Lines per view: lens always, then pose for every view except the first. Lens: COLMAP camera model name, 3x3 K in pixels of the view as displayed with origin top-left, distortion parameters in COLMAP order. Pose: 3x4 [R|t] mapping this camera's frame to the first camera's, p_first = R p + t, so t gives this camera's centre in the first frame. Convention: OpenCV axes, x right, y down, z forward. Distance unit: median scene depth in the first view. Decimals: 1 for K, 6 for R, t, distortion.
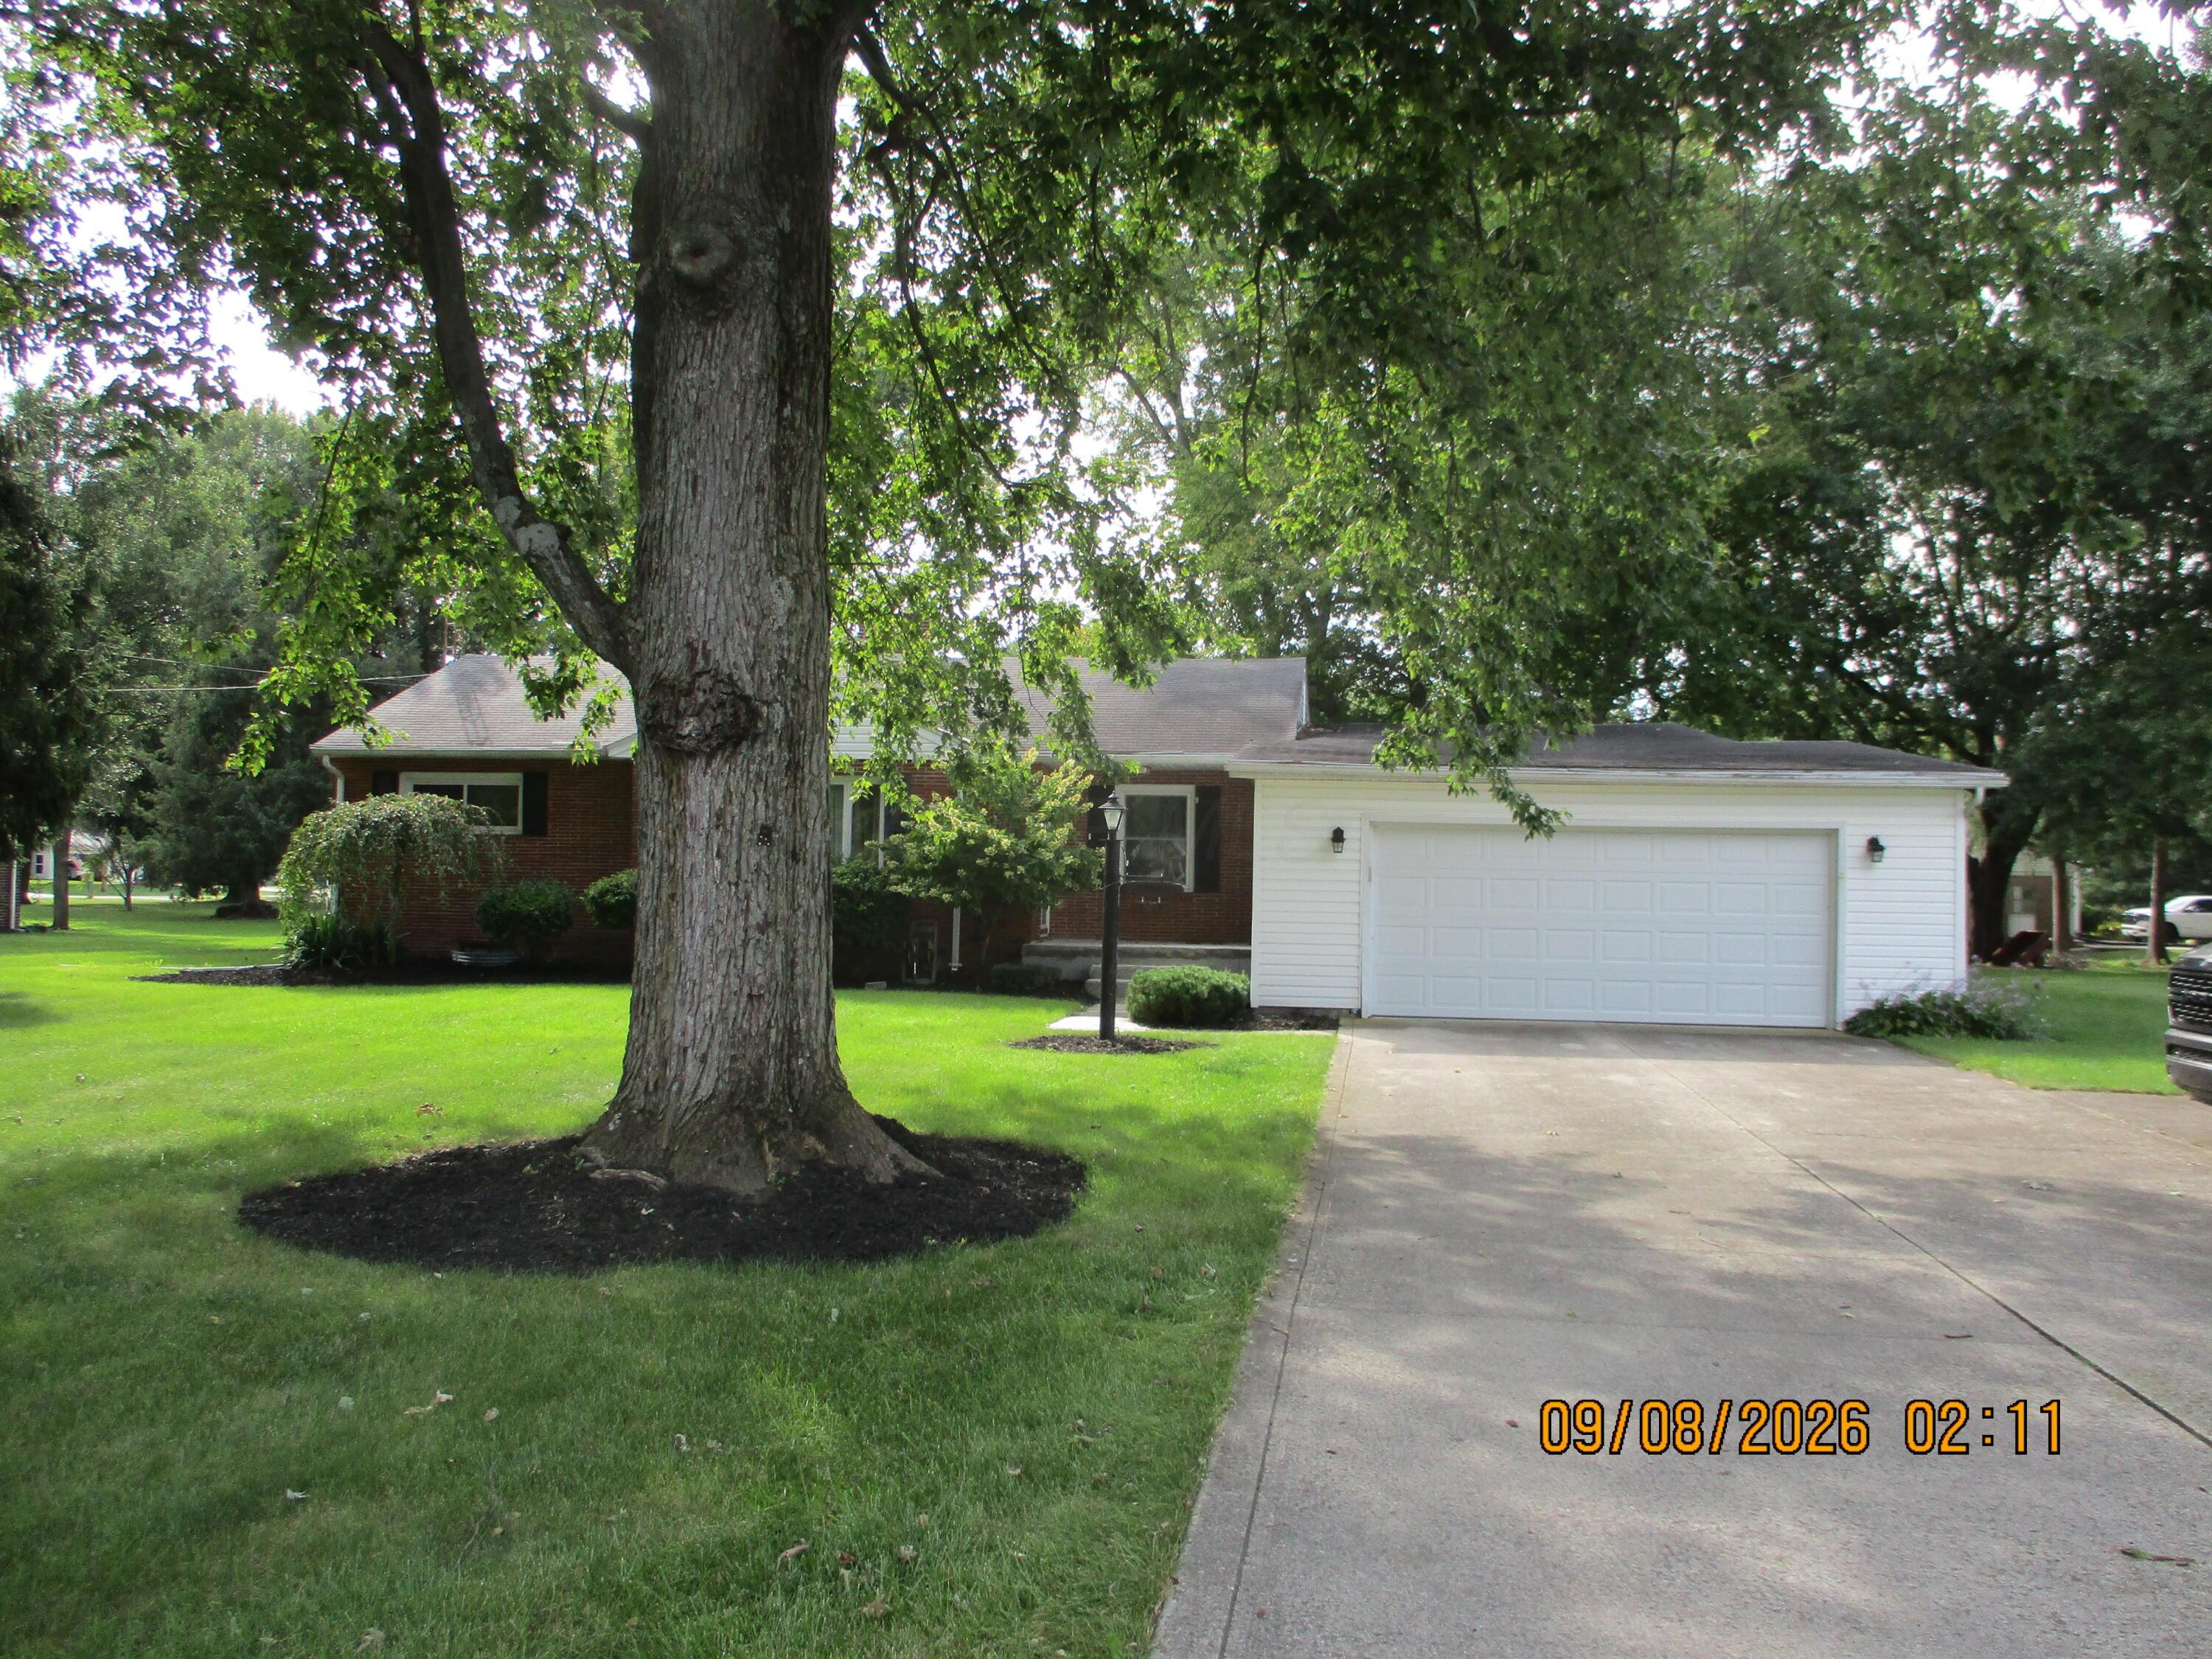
lens RADIAL K [[1857.3, 0, 1105.9], [0, 1857.3, 864.7], [0, 0, 1]] dist [-0.004715, -0.000718]
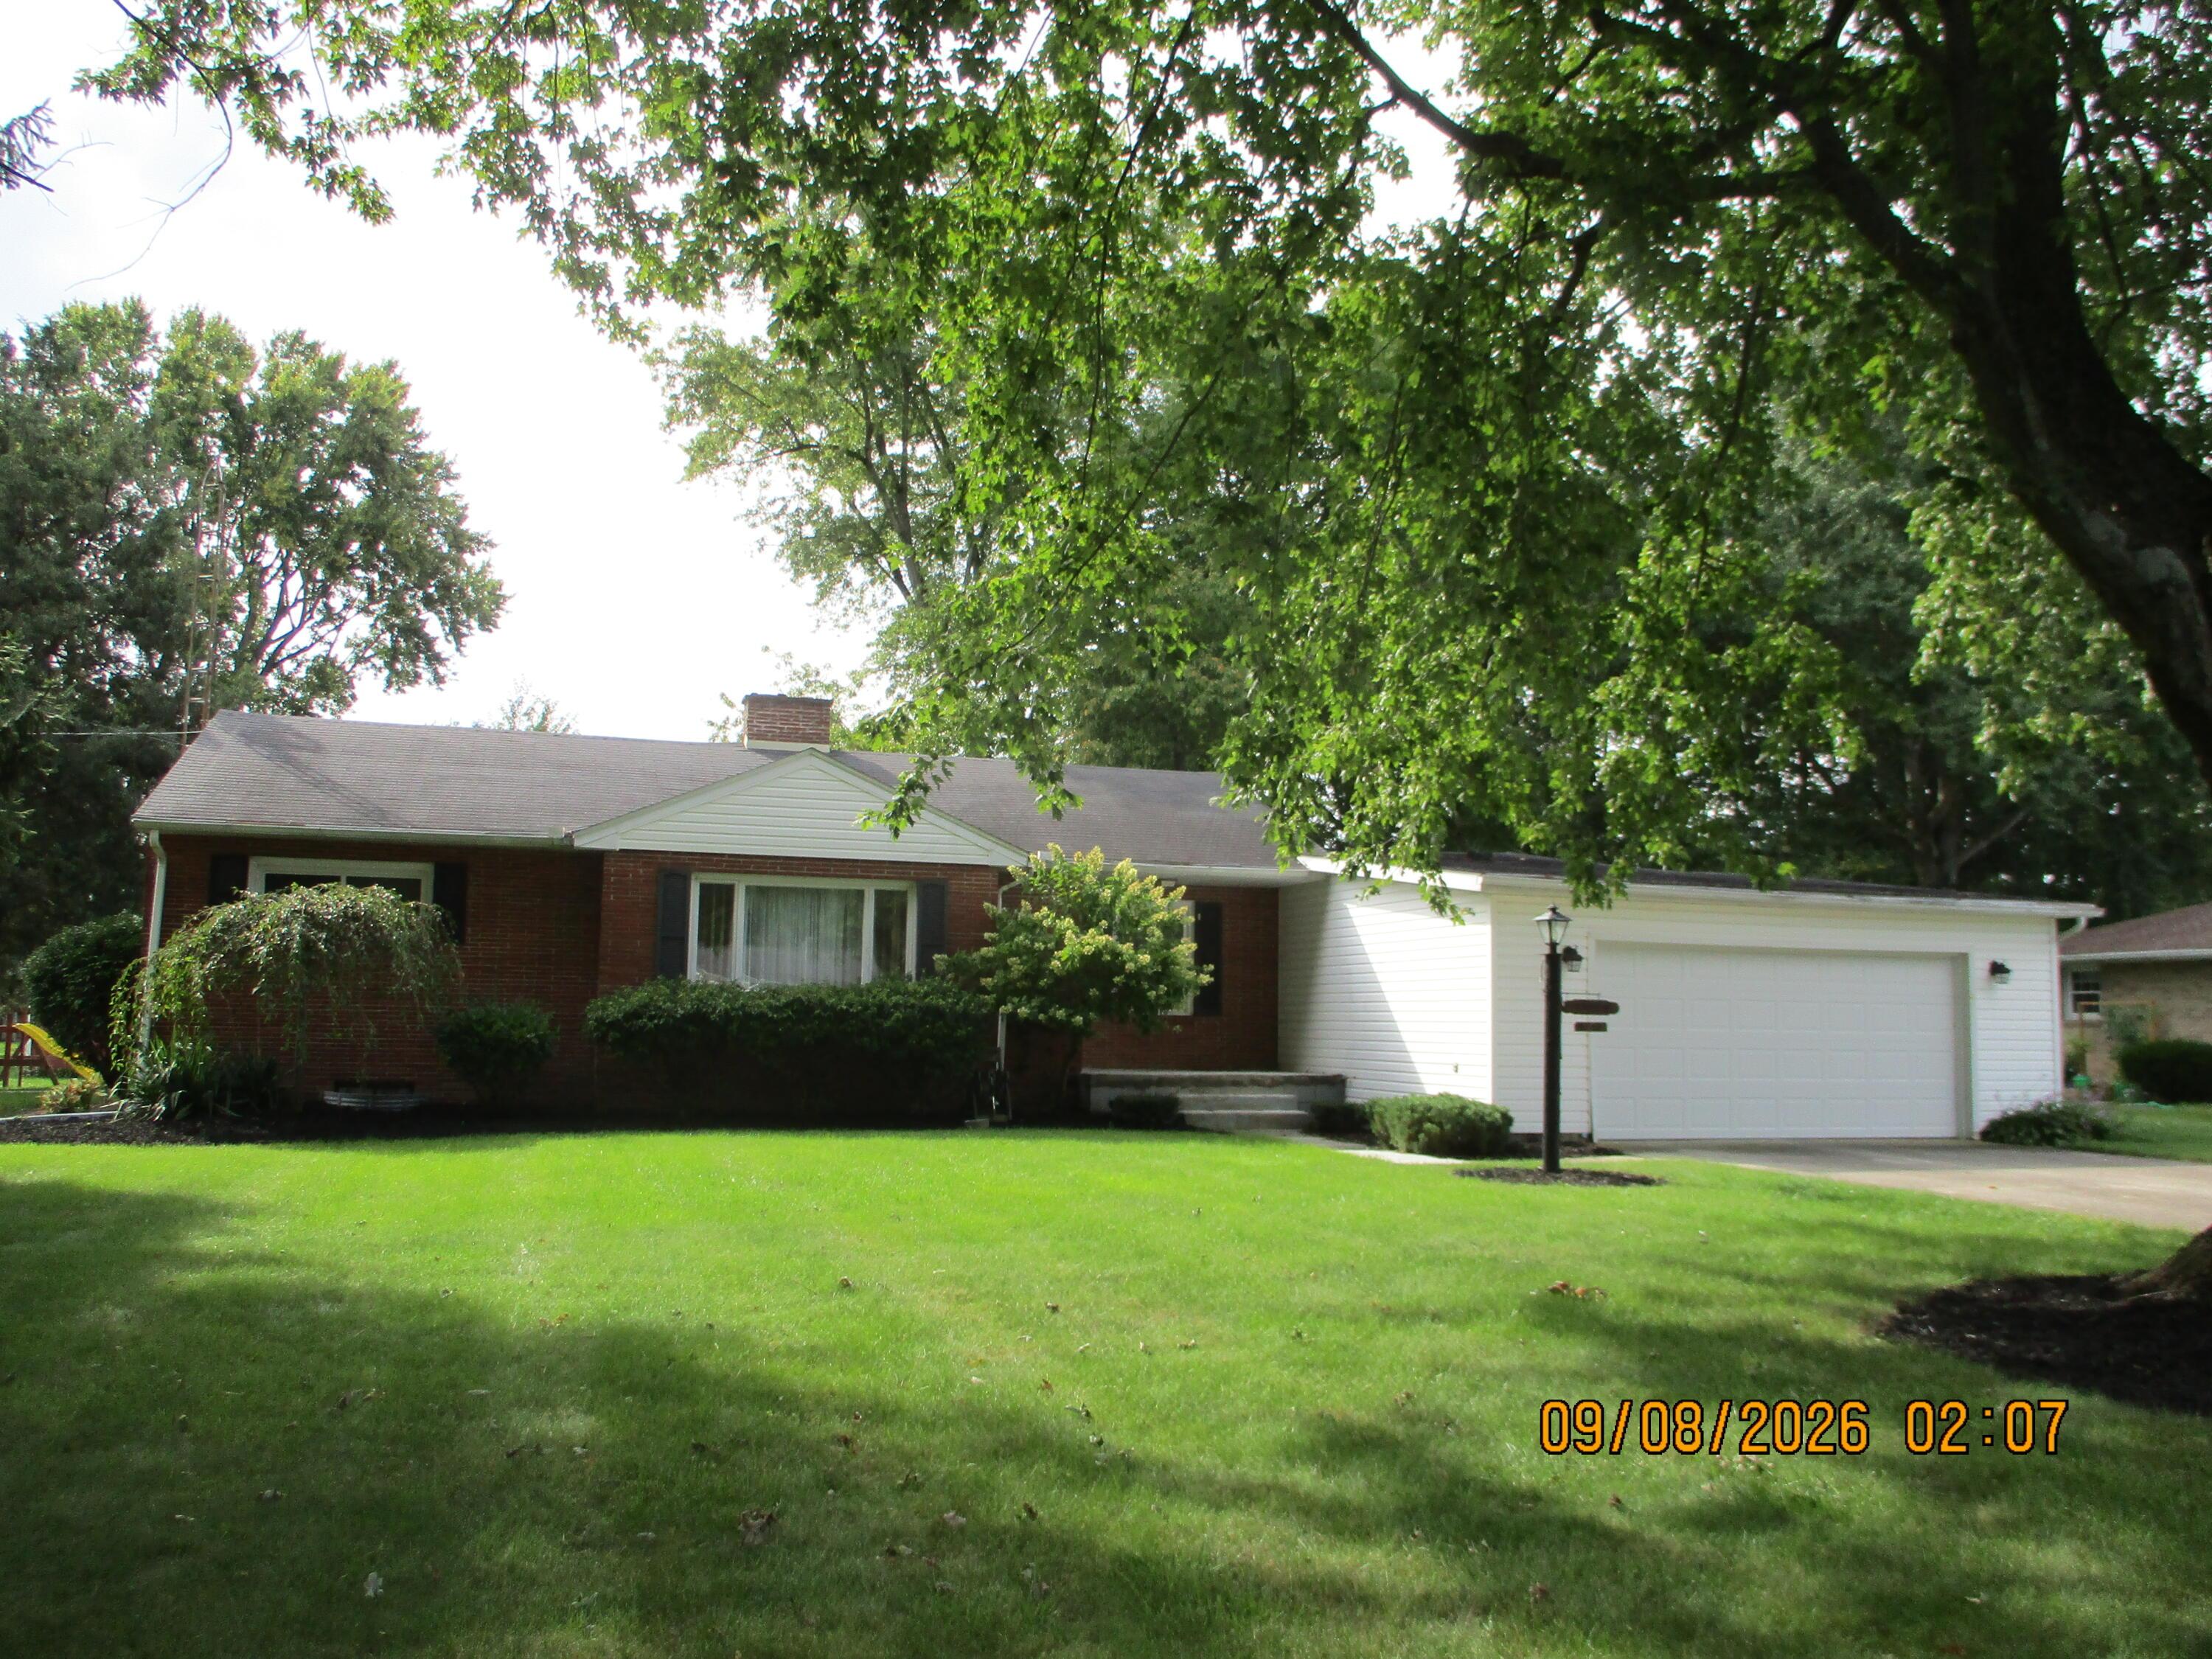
lens RADIAL K [[1872.3, 0, 1106.0], [0, 1872.3, 829.5], [0, 0, 1]] dist [-0.029446, -0.000882]
pose [[0.906408, 0.041216, 0.420387, -0.507804], [-0.003898, 0.996002, -0.089246, 0.007782], [-0.422385, 0.079255, 0.902945, 0.214585]]
